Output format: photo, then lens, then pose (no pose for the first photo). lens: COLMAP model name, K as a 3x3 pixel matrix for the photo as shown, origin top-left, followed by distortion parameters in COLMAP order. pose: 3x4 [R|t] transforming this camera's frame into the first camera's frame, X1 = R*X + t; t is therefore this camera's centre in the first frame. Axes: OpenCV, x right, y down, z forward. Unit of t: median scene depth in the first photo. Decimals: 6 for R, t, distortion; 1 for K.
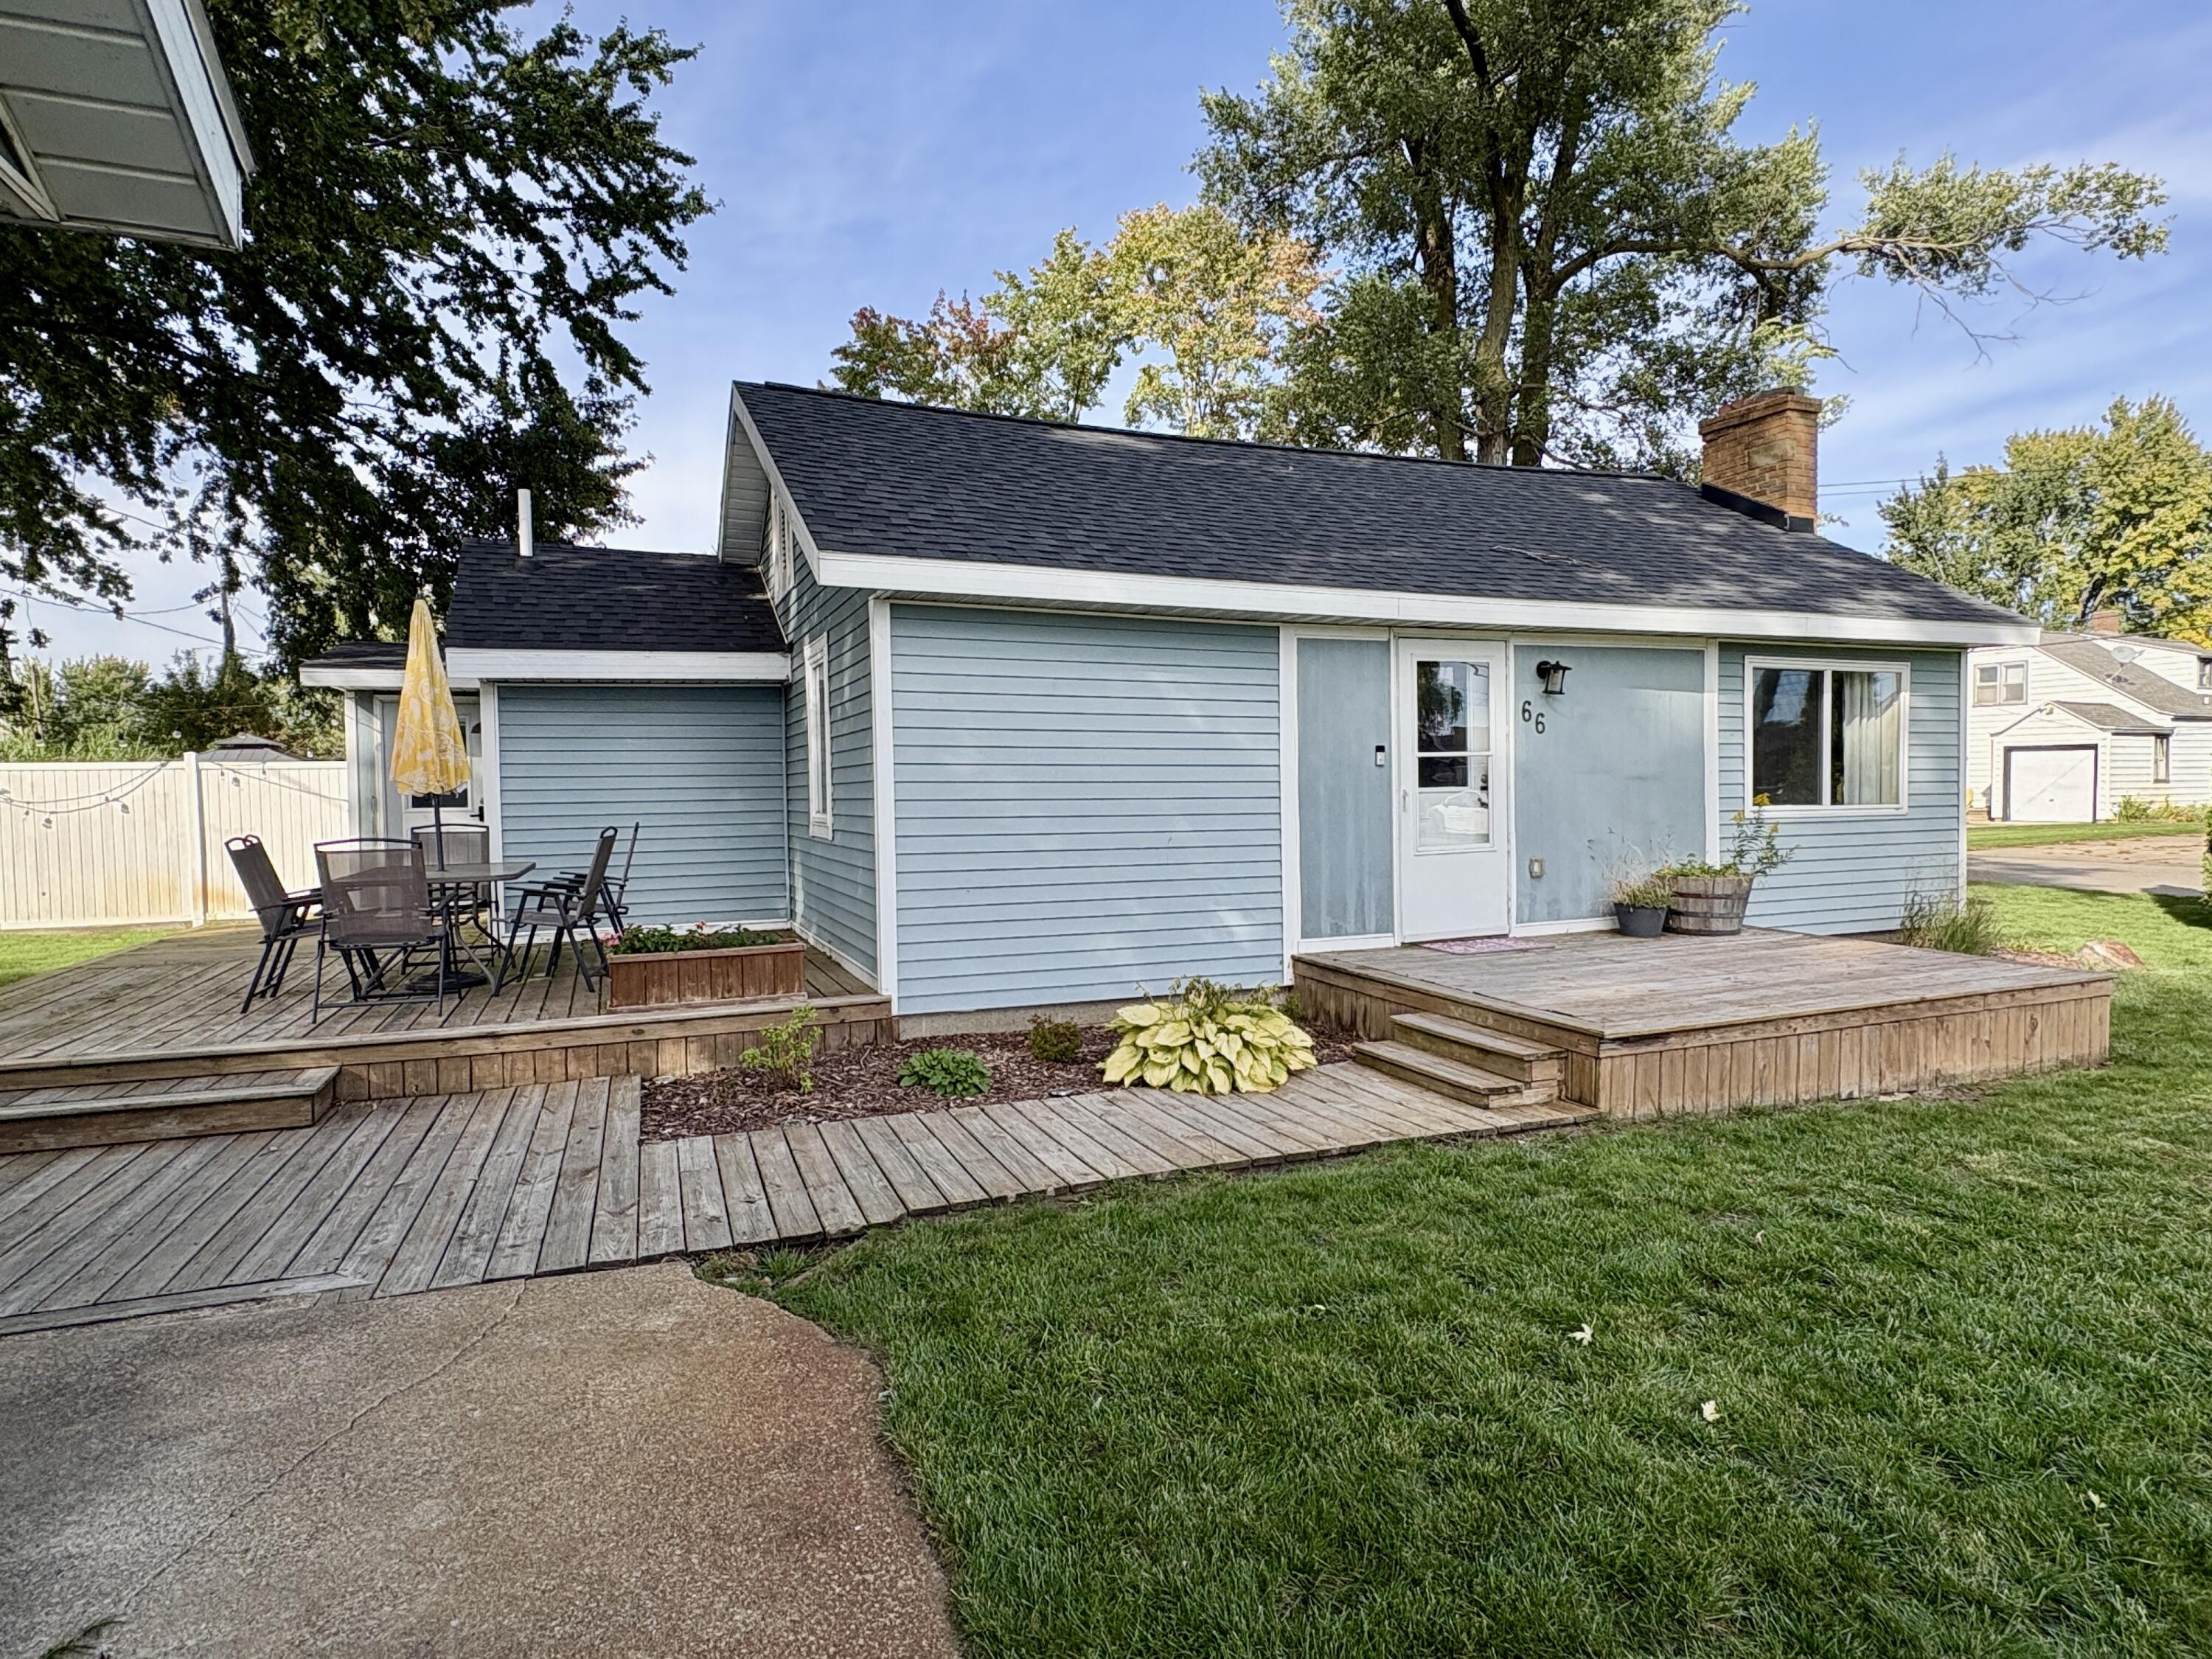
lens RADIAL K [[1188.5, 0, 1106.0], [0, 1188.5, 829.5], [0, 0, 1]] dist [-0.002419, 0.000222]
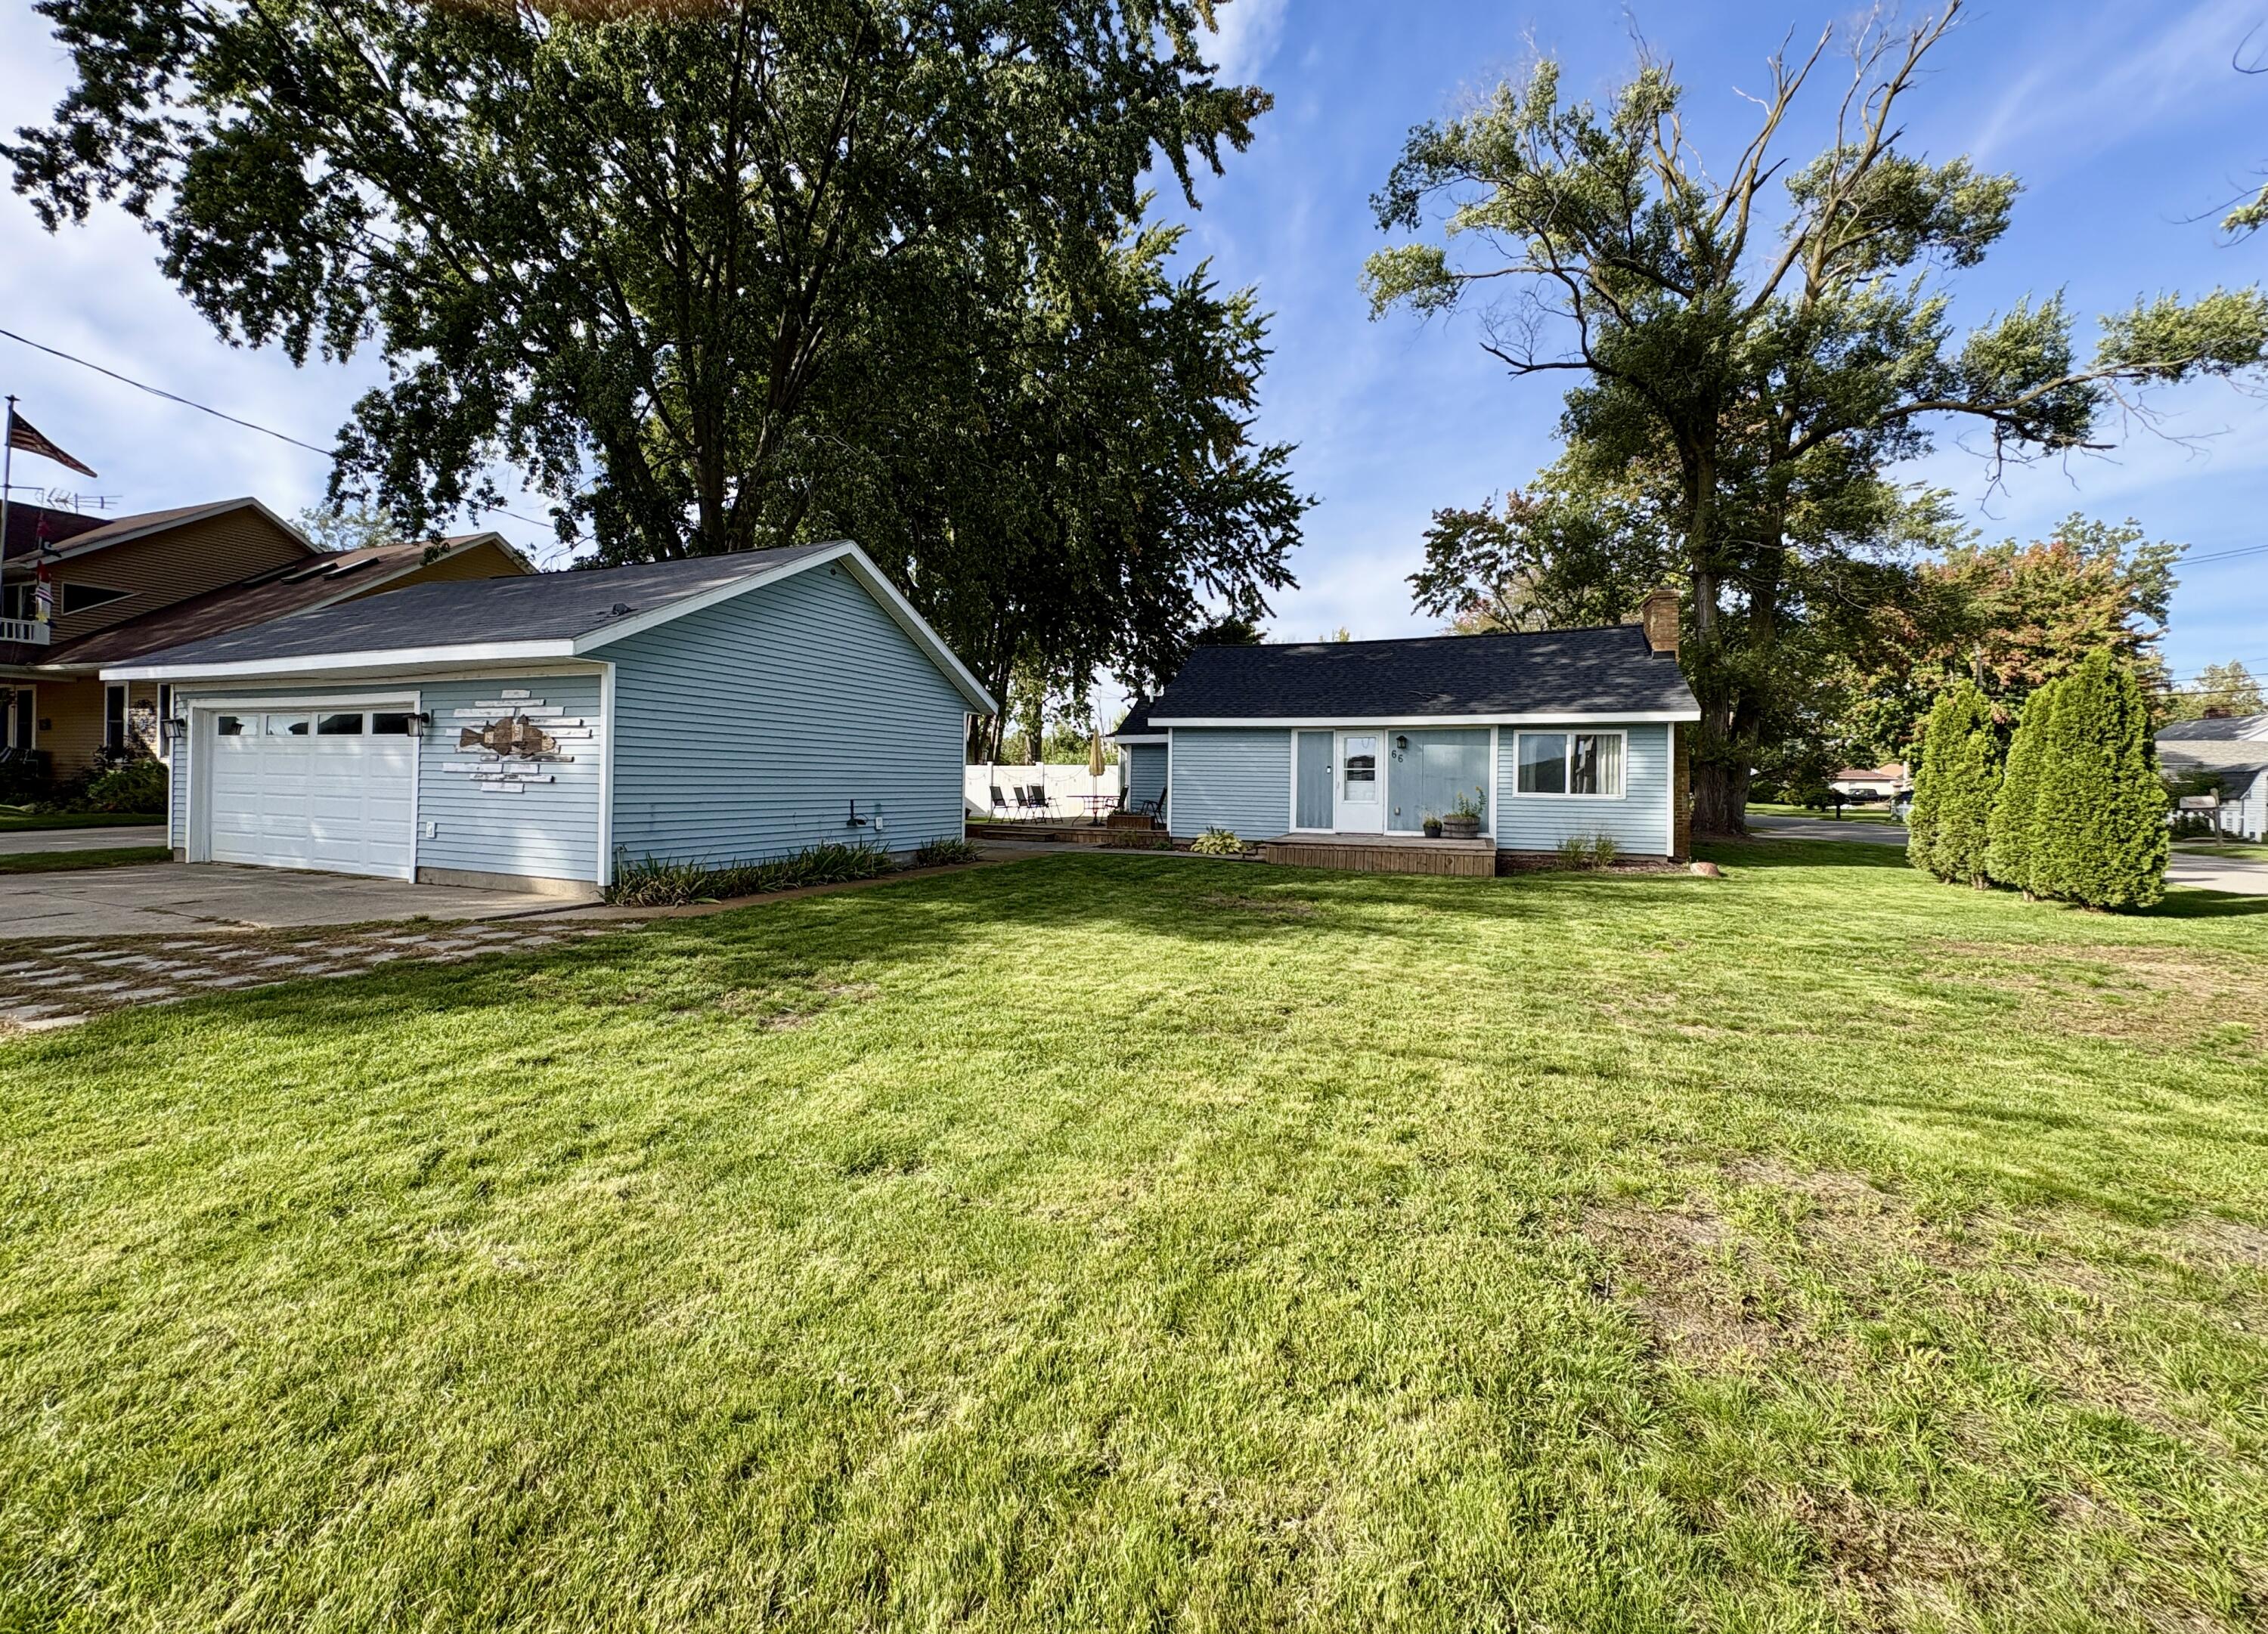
lens RADIAL K [[905.7, 0, 1129.4], [0, 905.7, 777.2], [0, 0, 1]] dist [0.000794, 0.000181]
pose [[0.734909, 0.020523, -0.677855, 1.739548], [-0.048389, 0.998581, -0.022229, 0.040272], [0.676437, 0.049137, 0.734859, -1.271897]]
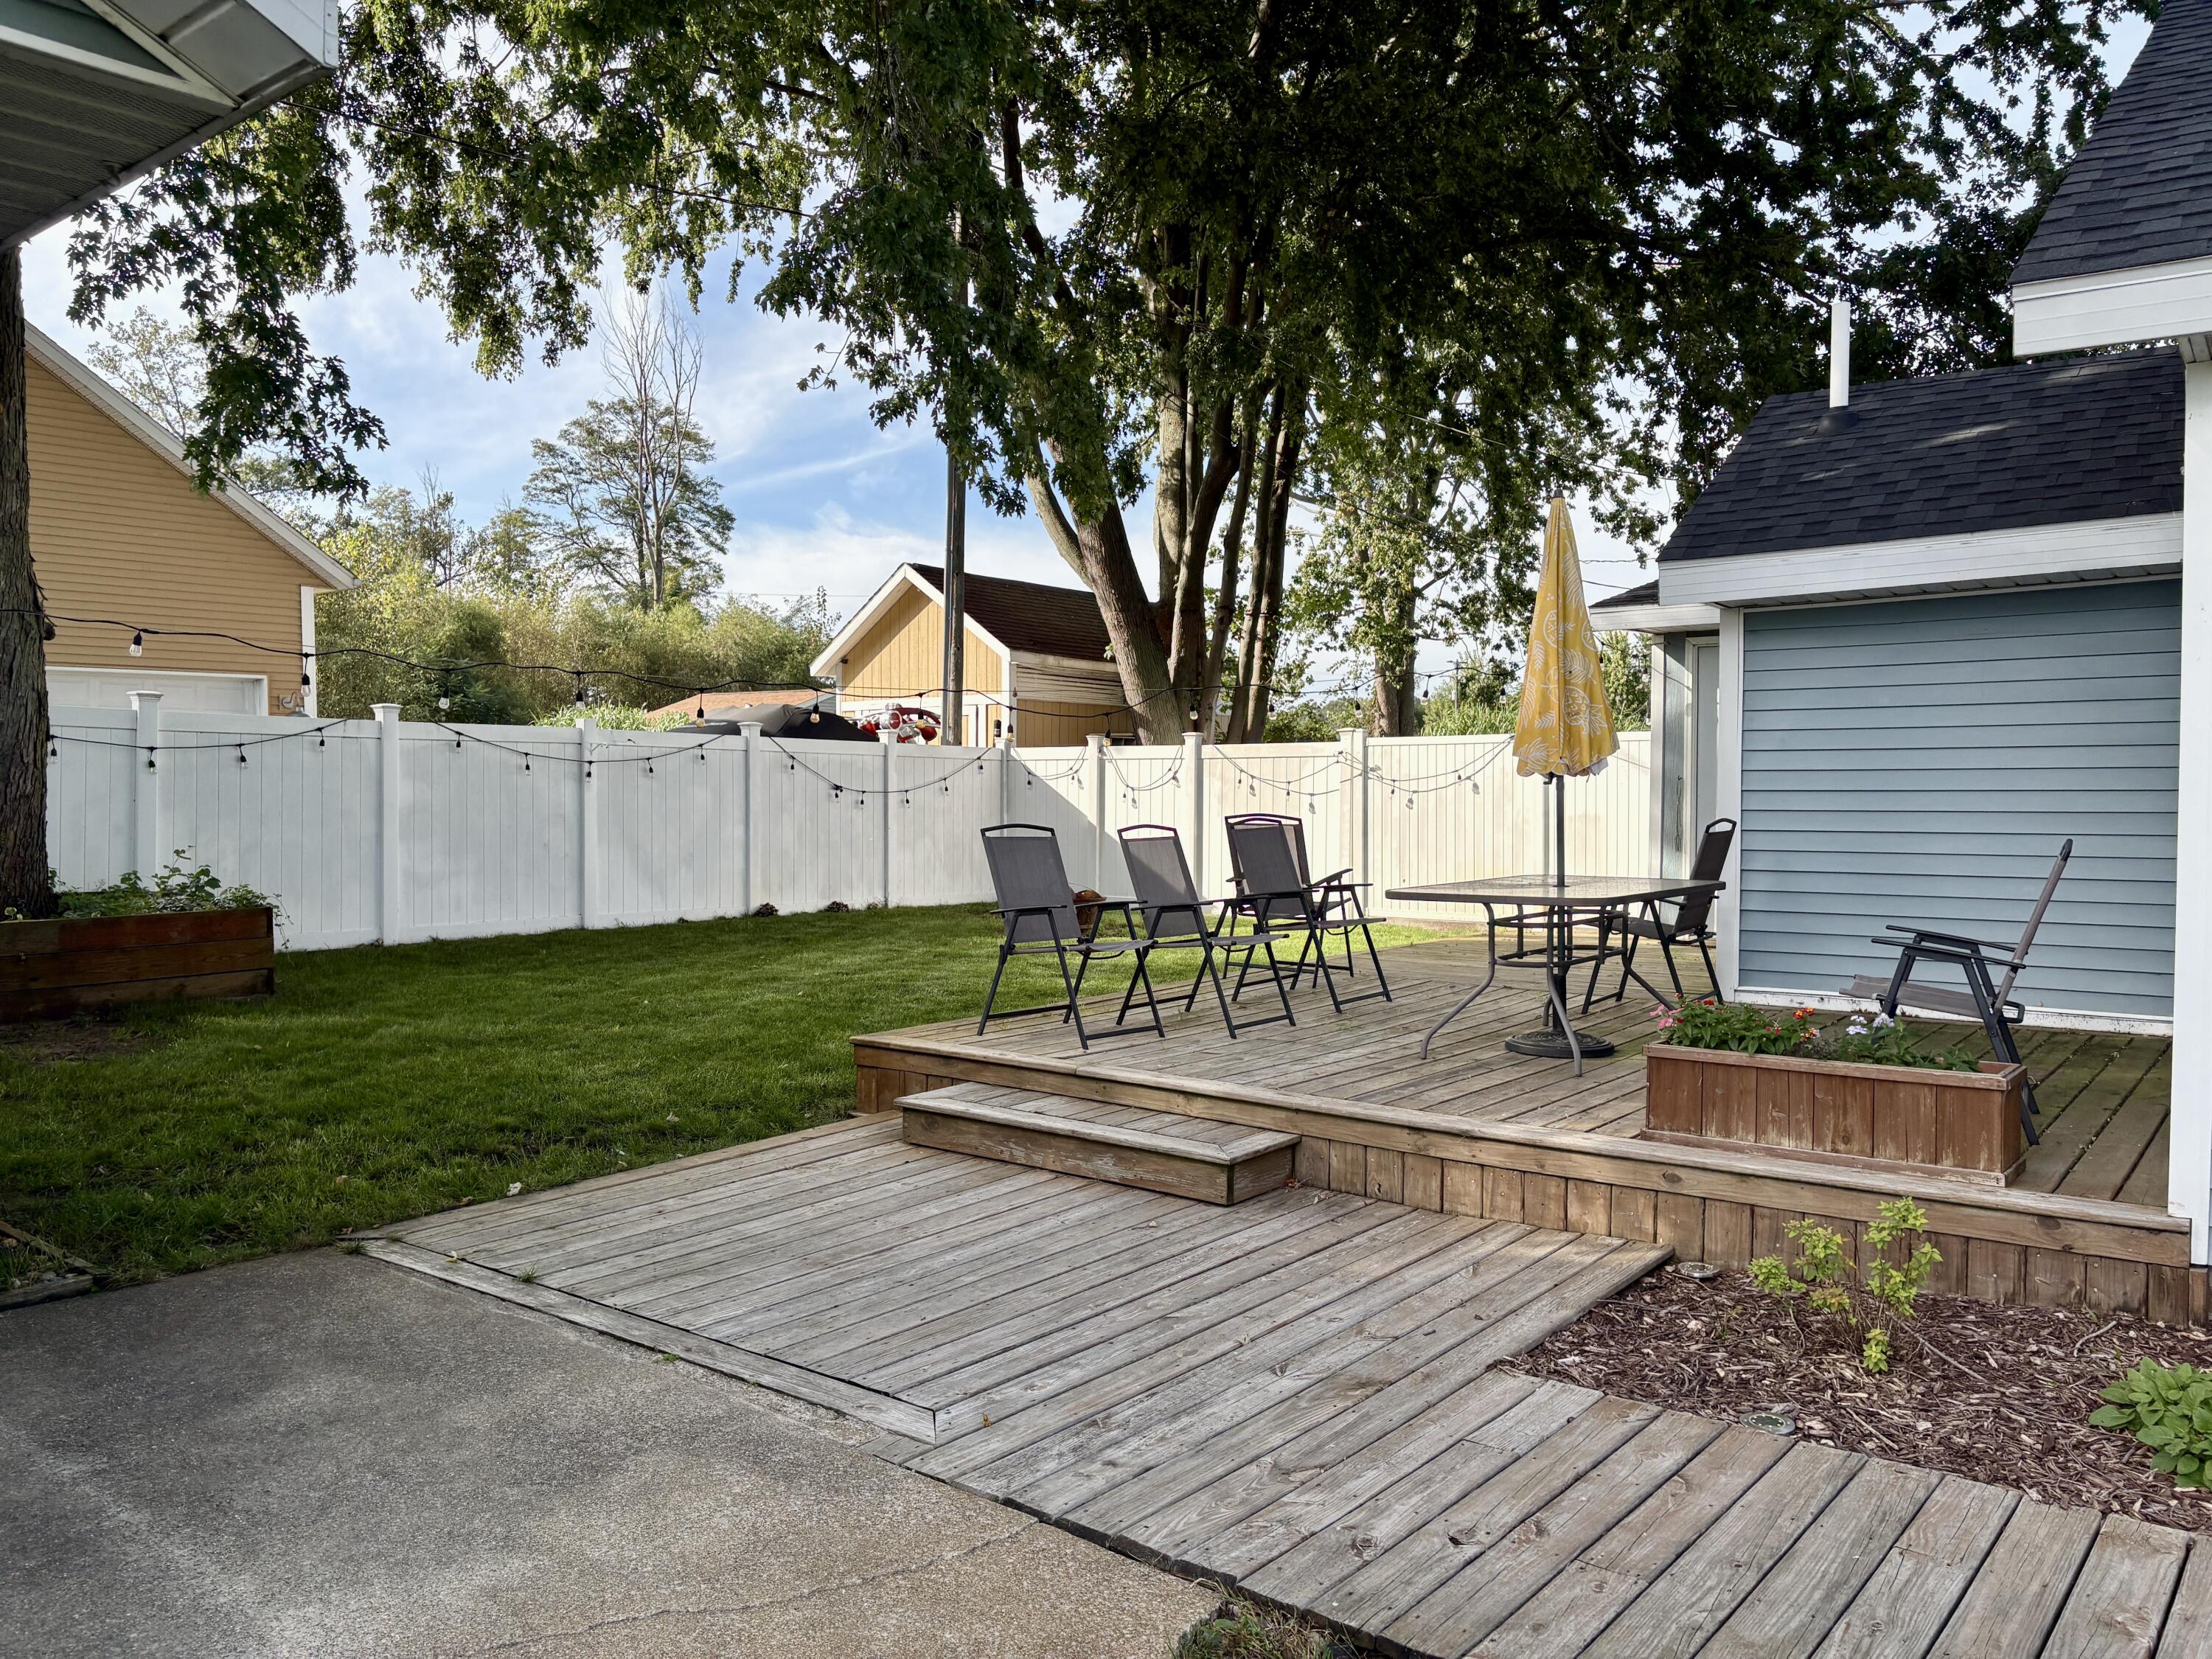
lens RADIAL K [[1671.7, 0, 1106.0], [0, 1671.7, 829.5], [0, 0, 1]] dist [0.062177, -0.068770]
pose [[0.504255, 0.037320, -0.862748, 0.172299], [-0.035329, 0.999121, 0.022570, -0.011881], [0.862832, 0.019099, 0.505130, 0.307640]]
